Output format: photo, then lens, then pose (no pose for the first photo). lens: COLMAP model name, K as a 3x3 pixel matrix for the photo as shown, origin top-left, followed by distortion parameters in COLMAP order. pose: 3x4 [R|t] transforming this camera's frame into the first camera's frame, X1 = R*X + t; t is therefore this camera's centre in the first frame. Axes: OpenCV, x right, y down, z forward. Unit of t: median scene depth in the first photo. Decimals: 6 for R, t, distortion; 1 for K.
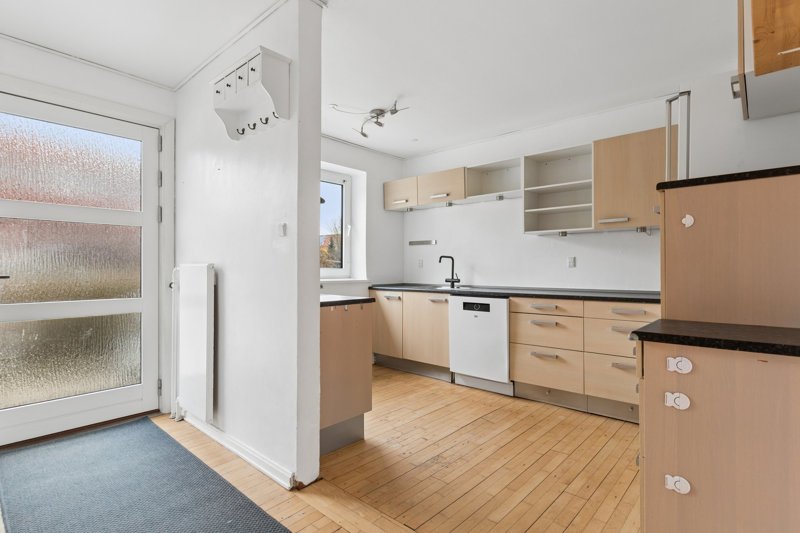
lens RADIAL K [[398.8, 0, 400.0], [0, 398.8, 266.5], [0, 0, 1]] dist [0.002505, 0.000654]
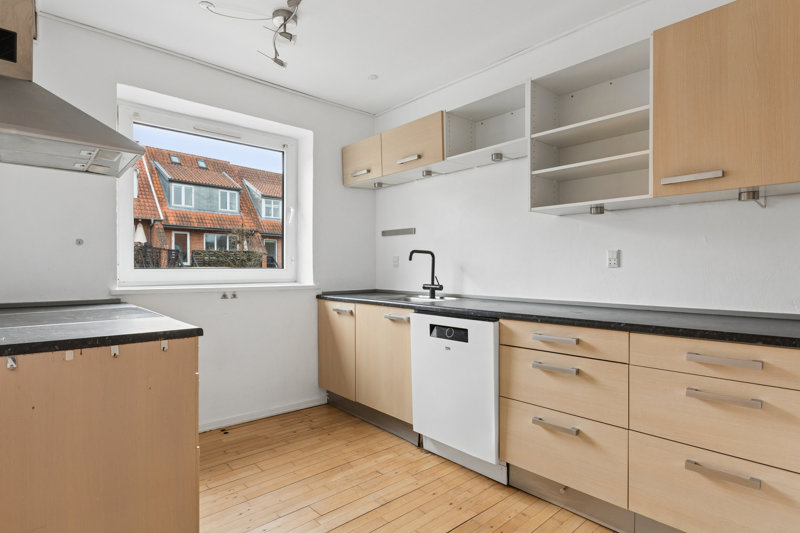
lens RADIAL K [[419.1, 0, 399.7], [0, 419.1, 273.4], [0, 0, 1]] dist [-0.000721, -0.000232]
pose [[0.994545, 0.000644, -0.104302, 0.177743], [0.001364, 0.999815, 0.019184, -0.001832], [0.104295, -0.019222, 0.994361, 0.345878]]
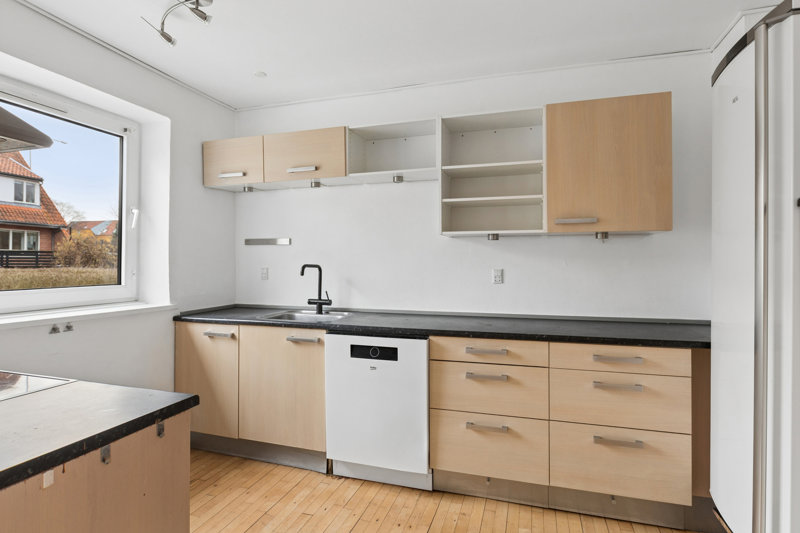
lens RADIAL K [[419.8, 0, 397.7], [0, 419.8, 256.5], [0, 0, 1]] dist [-0.002848, -0.000098]
pose [[0.913046, 0.004196, 0.407834, -0.037305], [-0.000882, 0.999965, -0.008315, -0.039221], [-0.407855, 0.007232, 0.913018, 0.383328]]
